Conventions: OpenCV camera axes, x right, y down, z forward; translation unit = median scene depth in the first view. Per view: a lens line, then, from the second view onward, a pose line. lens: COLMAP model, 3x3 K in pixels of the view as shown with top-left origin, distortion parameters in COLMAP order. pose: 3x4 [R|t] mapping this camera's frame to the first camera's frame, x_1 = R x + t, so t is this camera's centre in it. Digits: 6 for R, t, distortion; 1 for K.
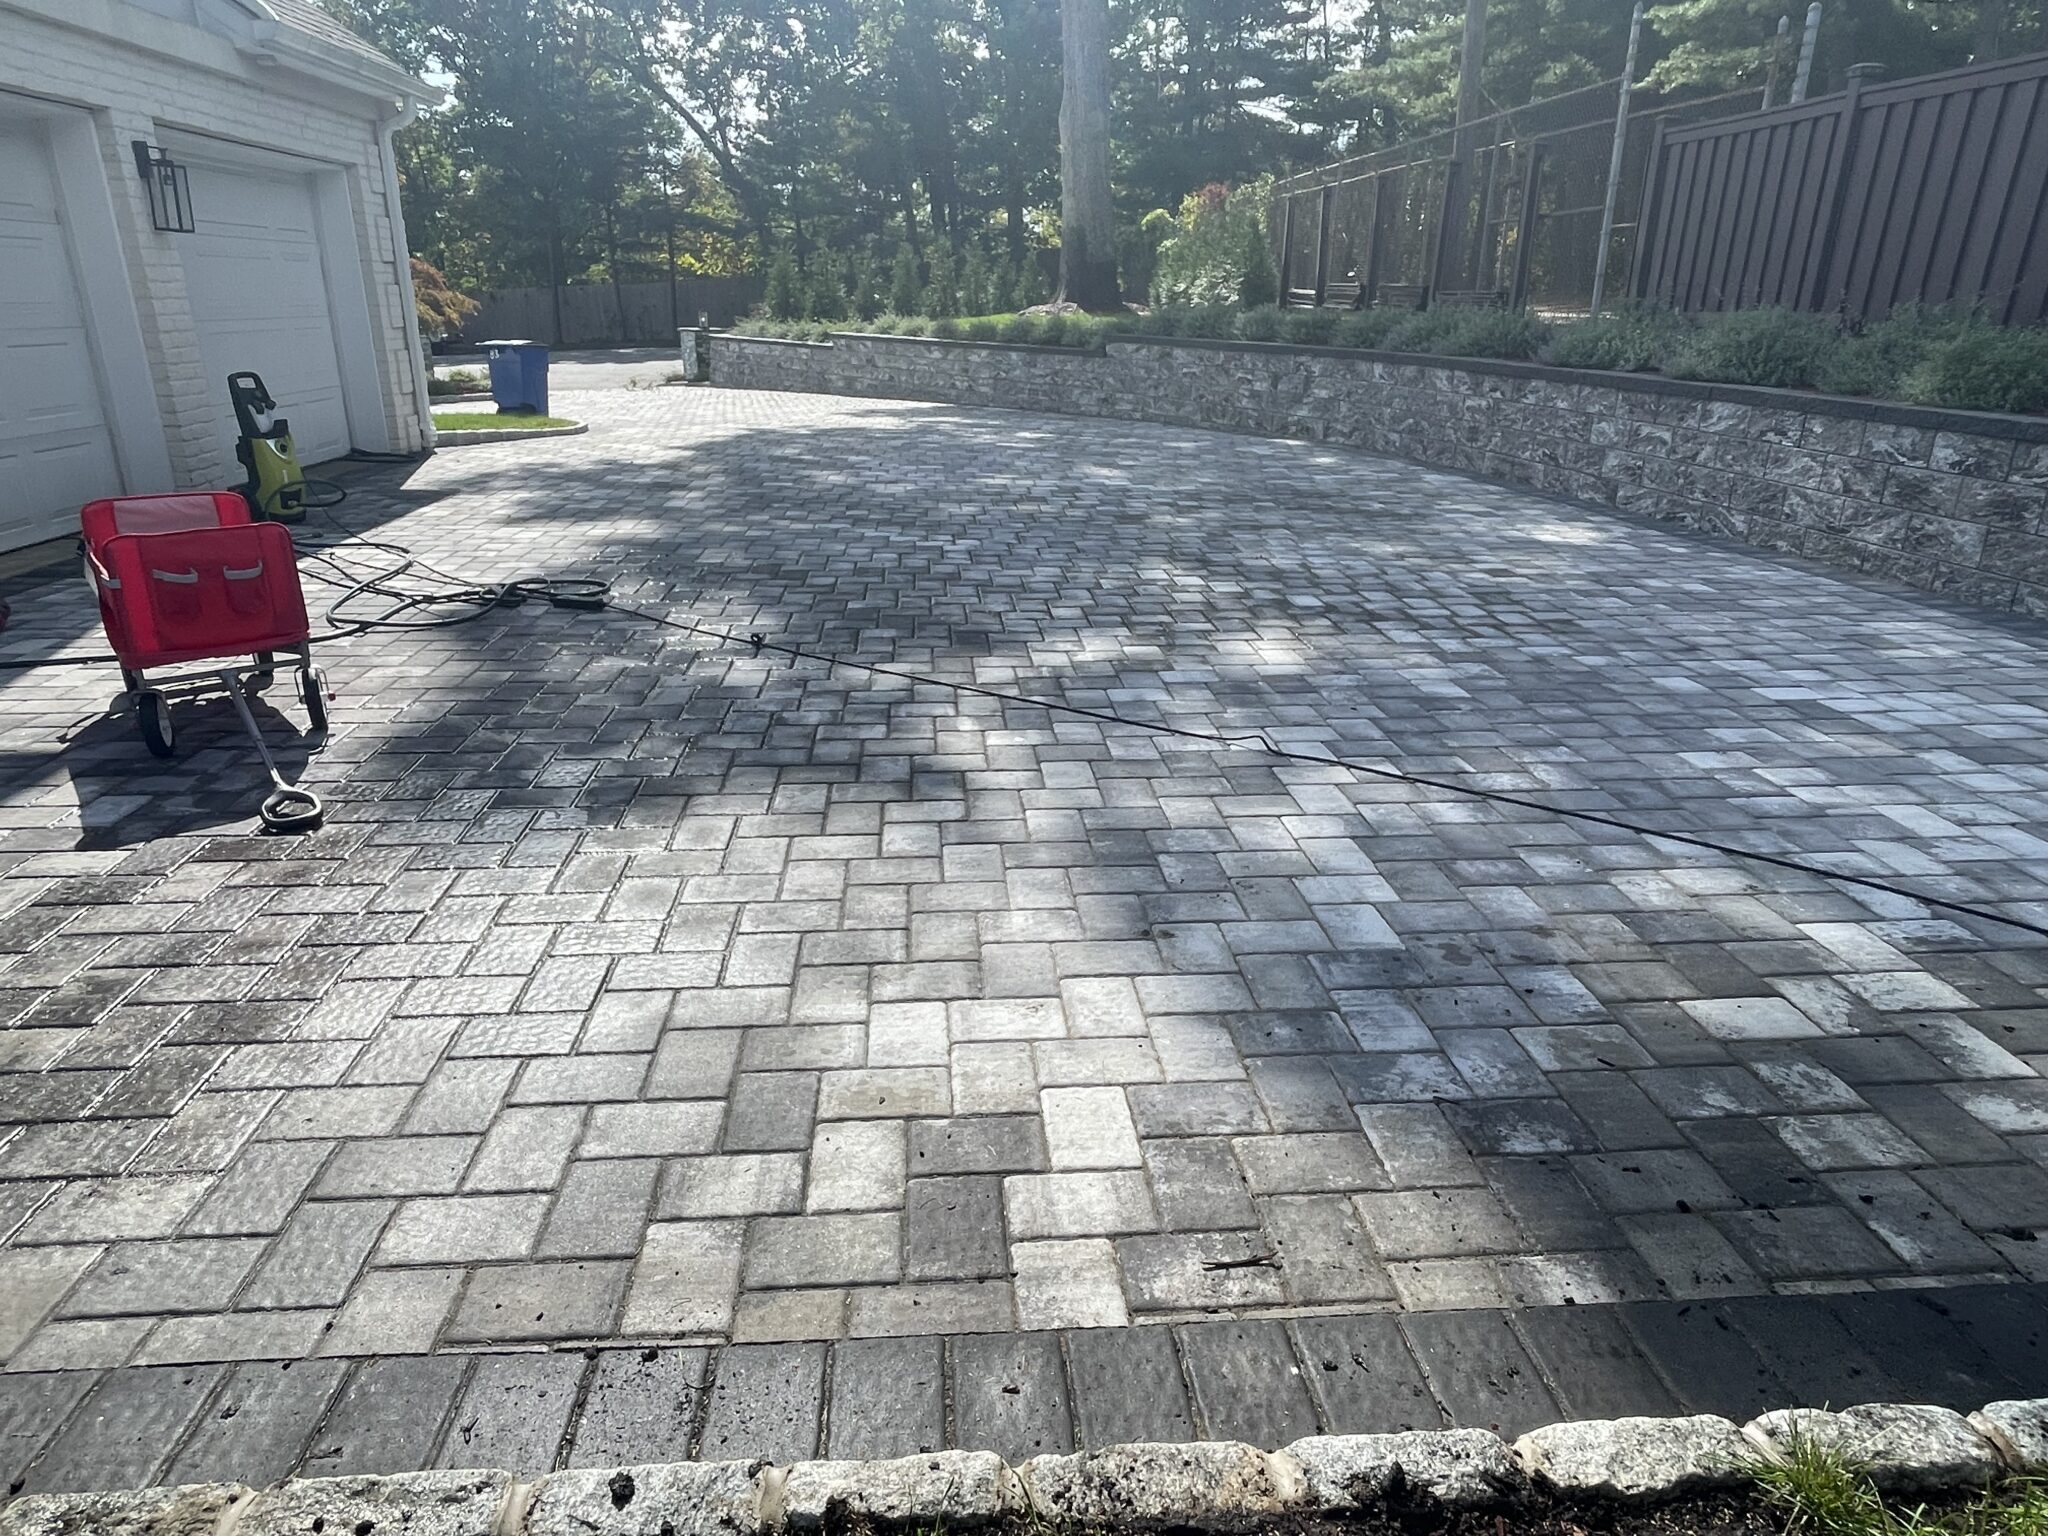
lens RADIAL K [[1270.2, 0, 1013.1], [0, 1270.2, 766.2], [0, 0, 1]] dist [-0.030899, 0.013321]
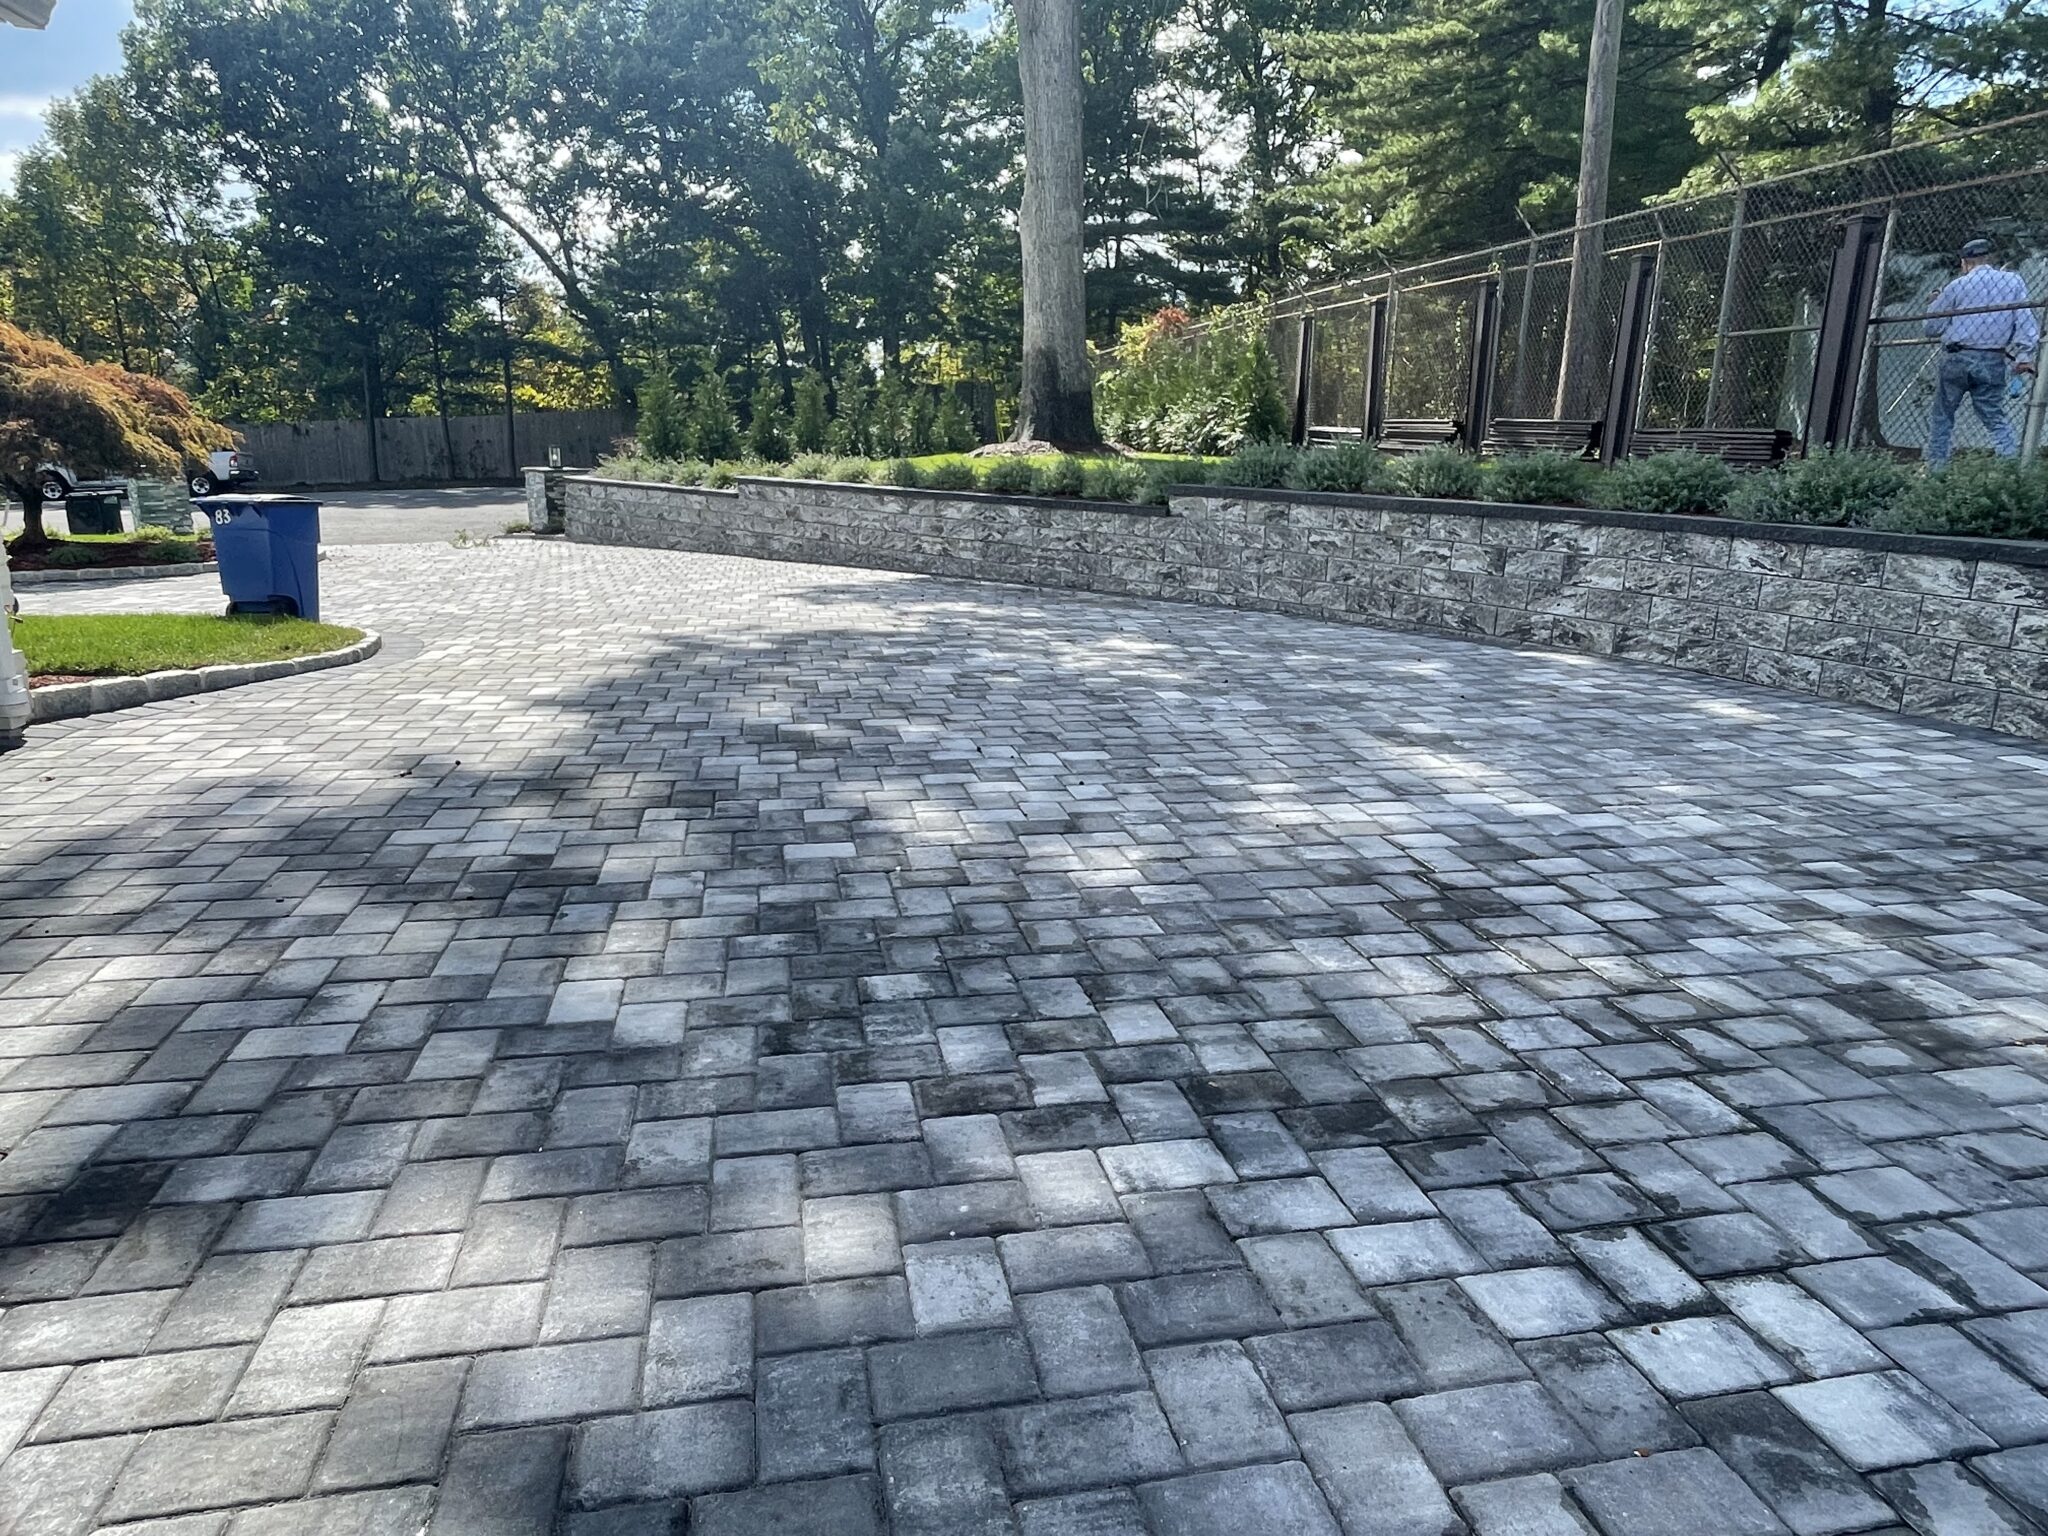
lens RADIAL K [[1270.2, 0, 1026.9], [0, 1270.2, 769.8], [0, 0, 1]] dist [-0.030899, 0.013321]
pose [[0.991276, -0.026375, 0.129140, -0.050845], [0.038765, 0.994780, -0.094392, -0.061652], [-0.125976, 0.098574, 0.987124, 0.170076]]
